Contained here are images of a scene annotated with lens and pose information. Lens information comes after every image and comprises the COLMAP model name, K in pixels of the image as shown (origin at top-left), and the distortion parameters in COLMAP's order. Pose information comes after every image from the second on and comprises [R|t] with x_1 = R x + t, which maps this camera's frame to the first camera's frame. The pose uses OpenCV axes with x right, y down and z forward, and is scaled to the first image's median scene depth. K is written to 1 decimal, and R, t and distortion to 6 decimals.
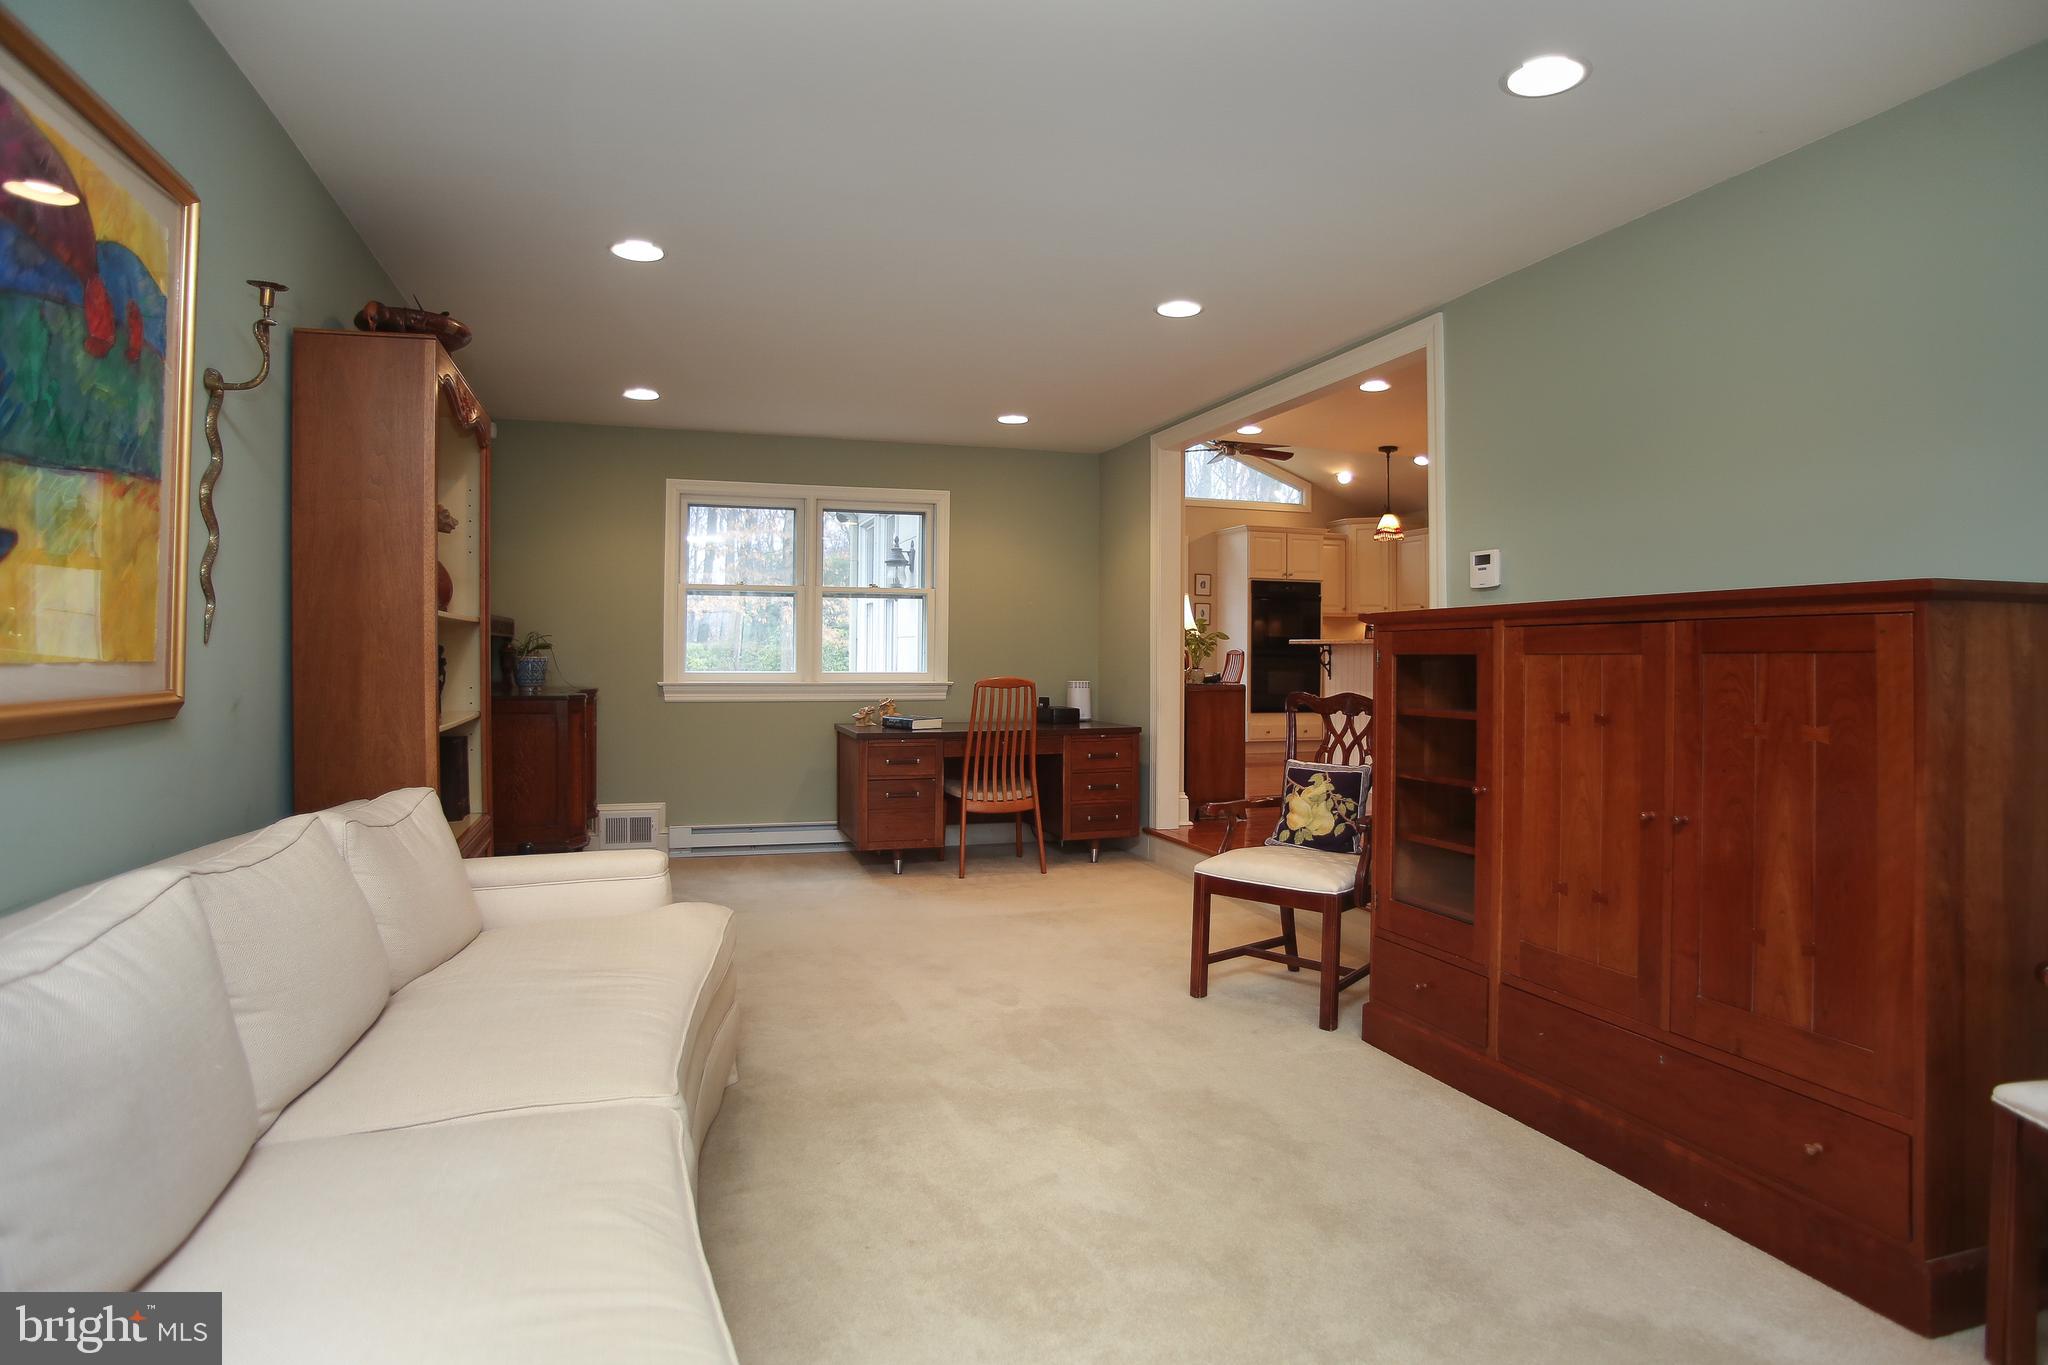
lens RADIAL K [[1183.7, 0, 1014.2], [0, 1183.7, 657.9], [0, 0, 1]] dist [-0.058983, 0.002360]
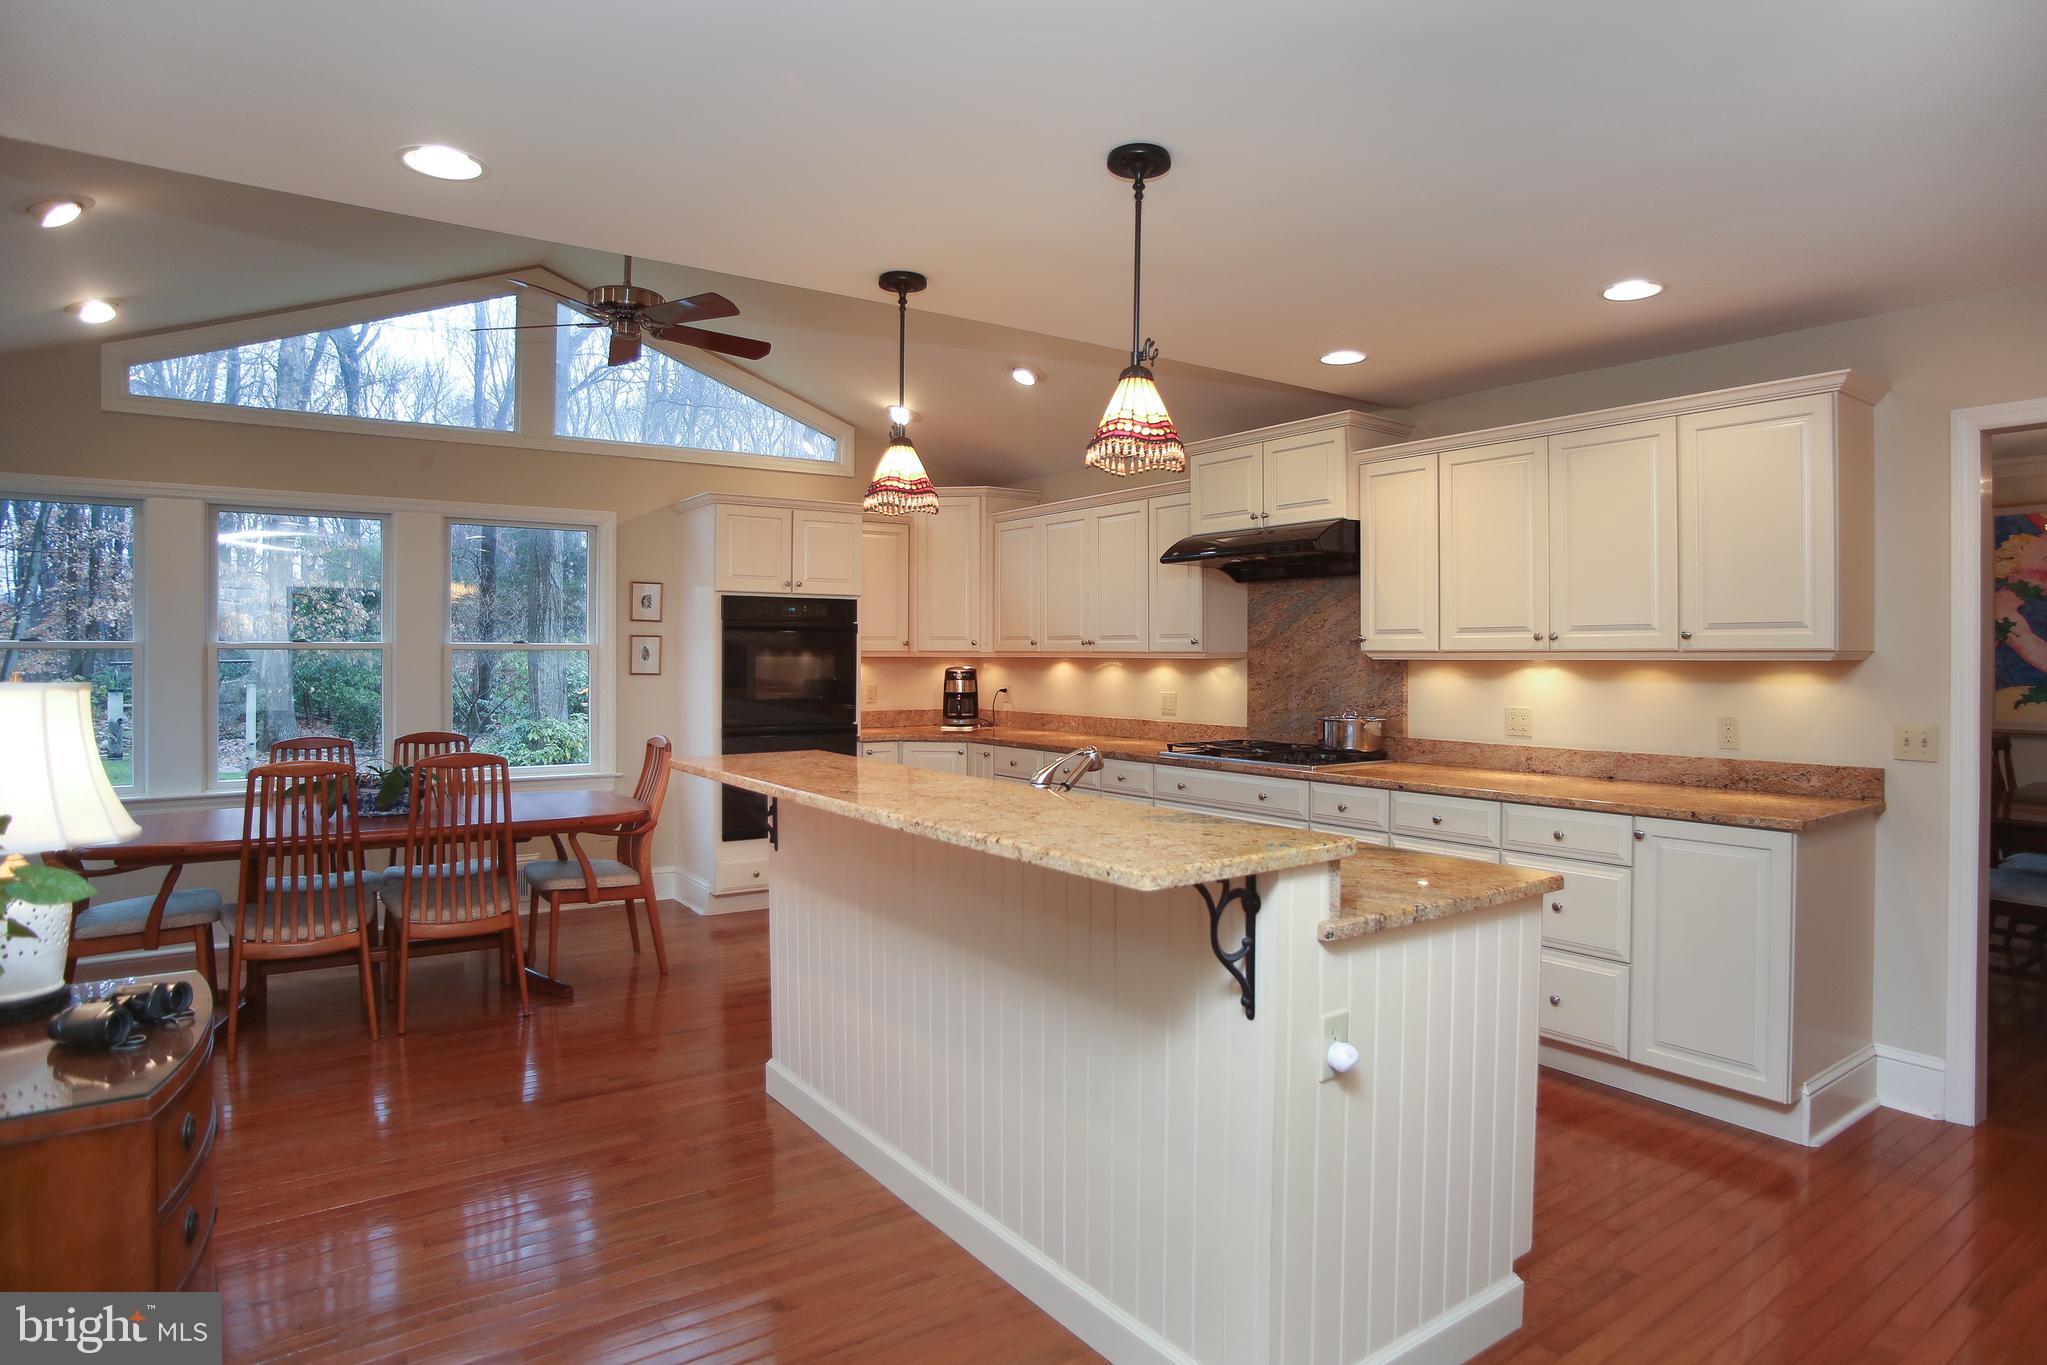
lens RADIAL K [[1183.1, 0, 1013.8], [0, 1183.1, 657.9], [0, 0, 1]] dist [-0.058983, 0.002360]
pose [[0.960939, -0.002459, 0.276749, 0.176405], [0.002065, 0.999996, 0.001714, -0.037036], [-0.276752, -0.001076, 0.960941, 0.438570]]
